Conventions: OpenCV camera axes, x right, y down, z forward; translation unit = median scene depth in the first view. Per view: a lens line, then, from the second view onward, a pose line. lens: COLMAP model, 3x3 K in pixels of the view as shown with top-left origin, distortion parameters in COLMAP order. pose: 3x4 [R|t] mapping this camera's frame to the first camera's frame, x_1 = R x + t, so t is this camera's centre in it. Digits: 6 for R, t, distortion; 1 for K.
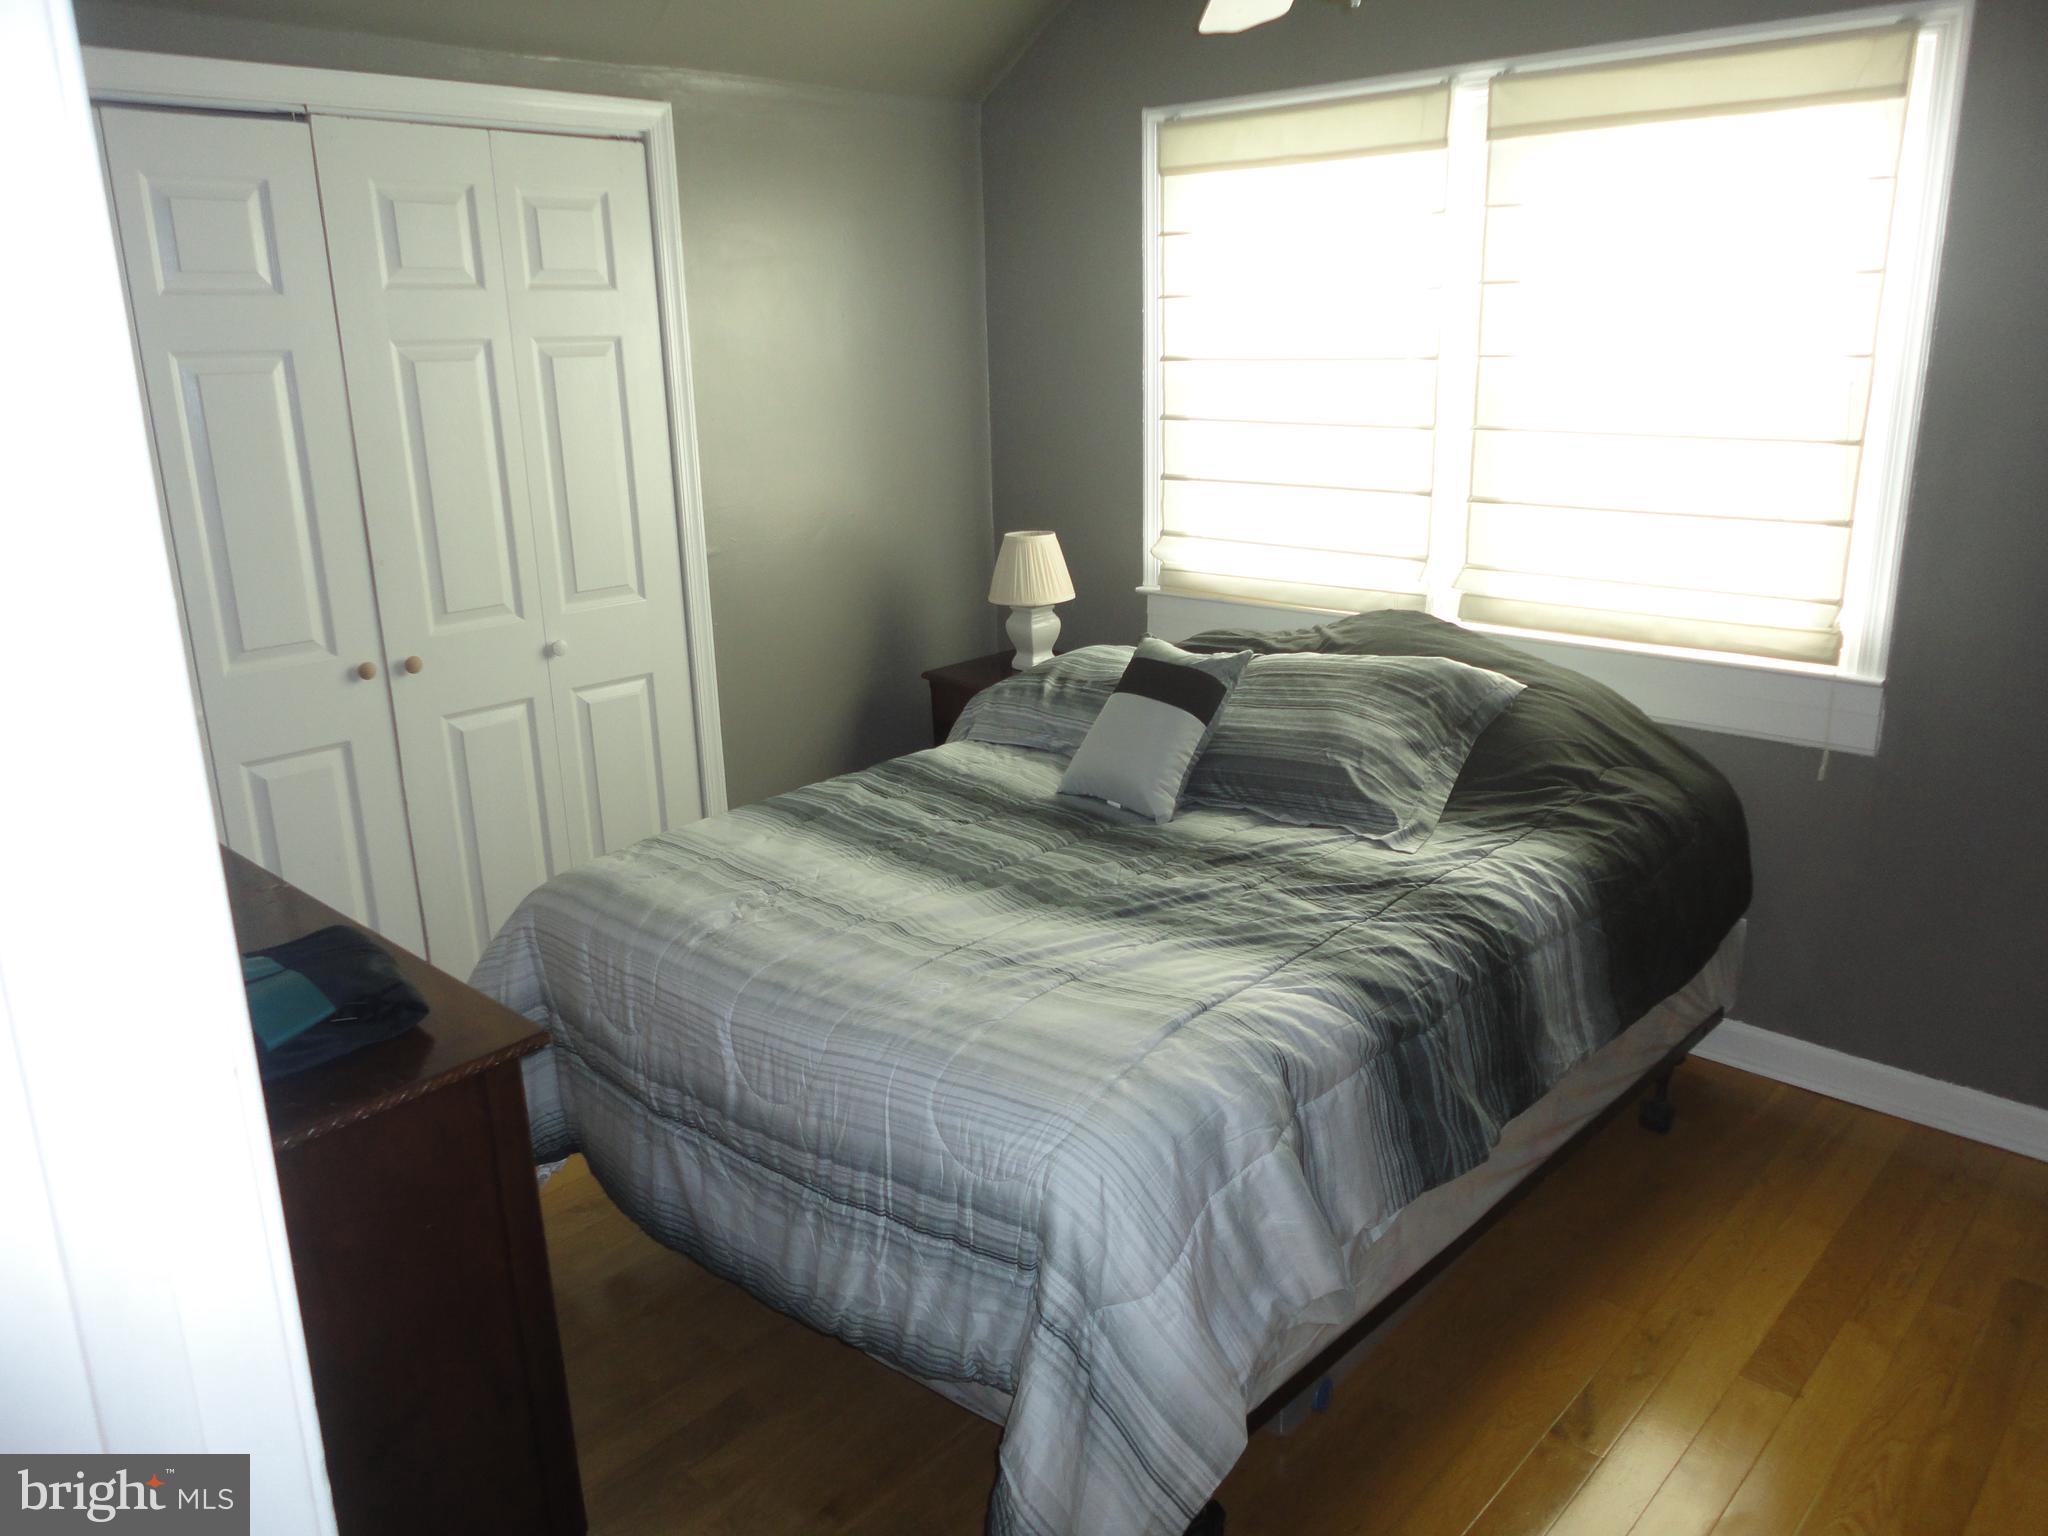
lens RADIAL K [[1492.5, 0, 1030.2], [0, 1492.5, 773.5], [0, 0, 1]] dist [-0.003907, -0.005431]
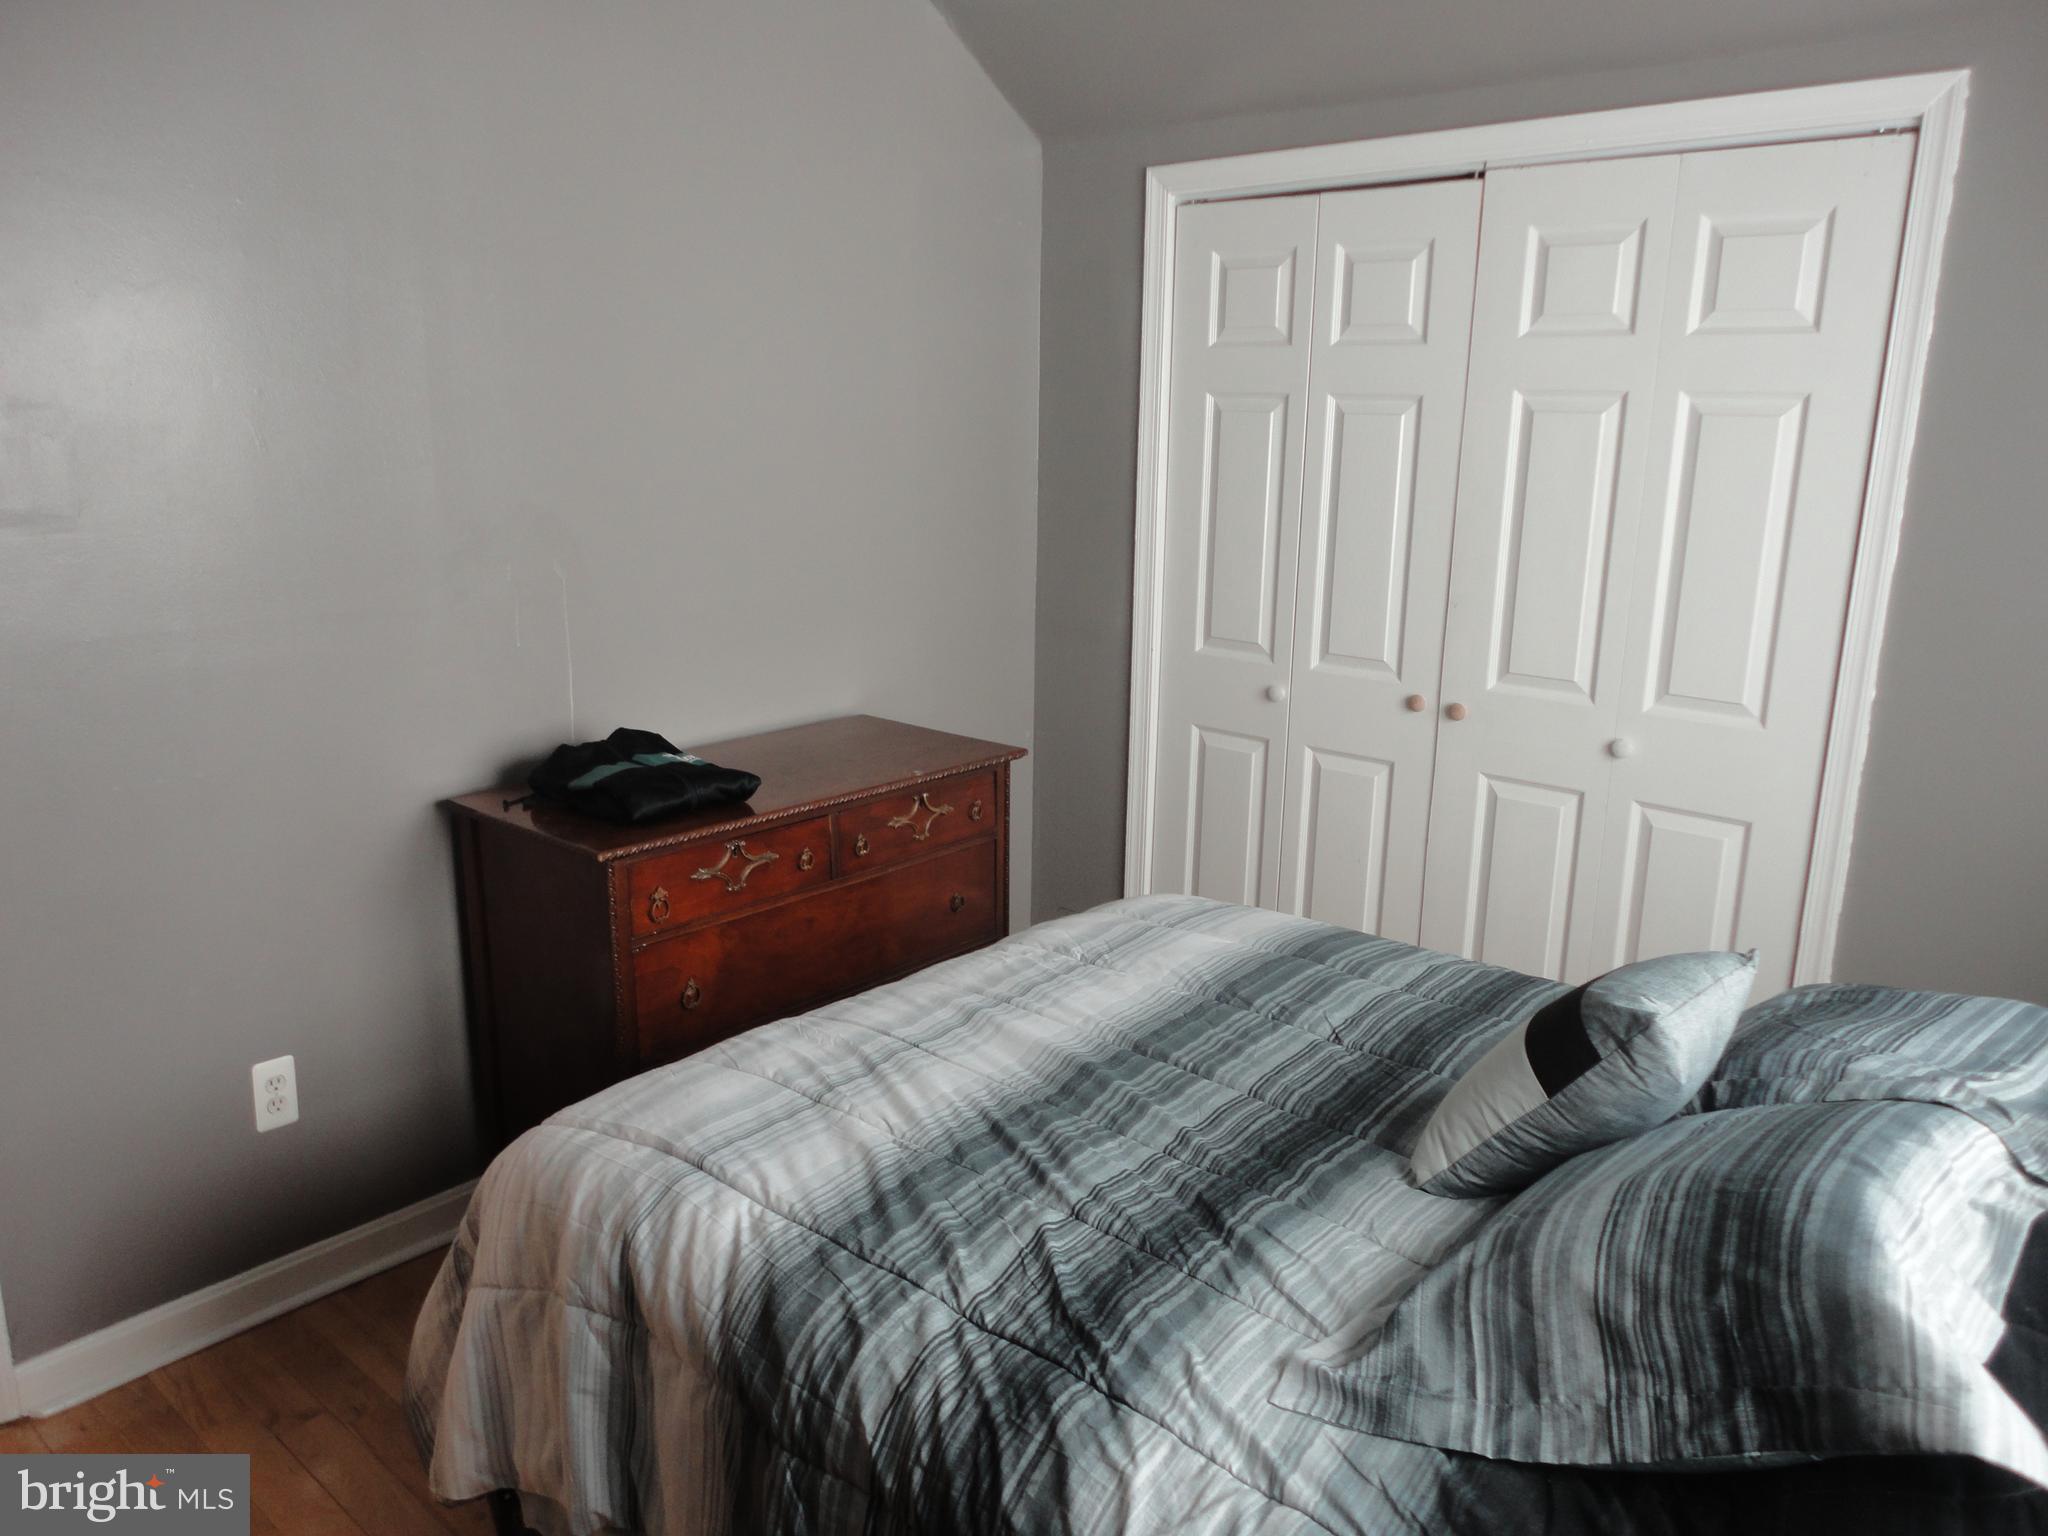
lens RADIAL K [[1492.5, 0, 1030.2], [0, 1492.5, 773.5], [0, 0, 1]] dist [-0.003907, -0.005431]
pose [[0.019162, 0.268837, -0.962995, 0.637499], [-0.292709, 0.922479, 0.251702, -0.233337], [0.956009, 0.277055, 0.096367, 0.739608]]
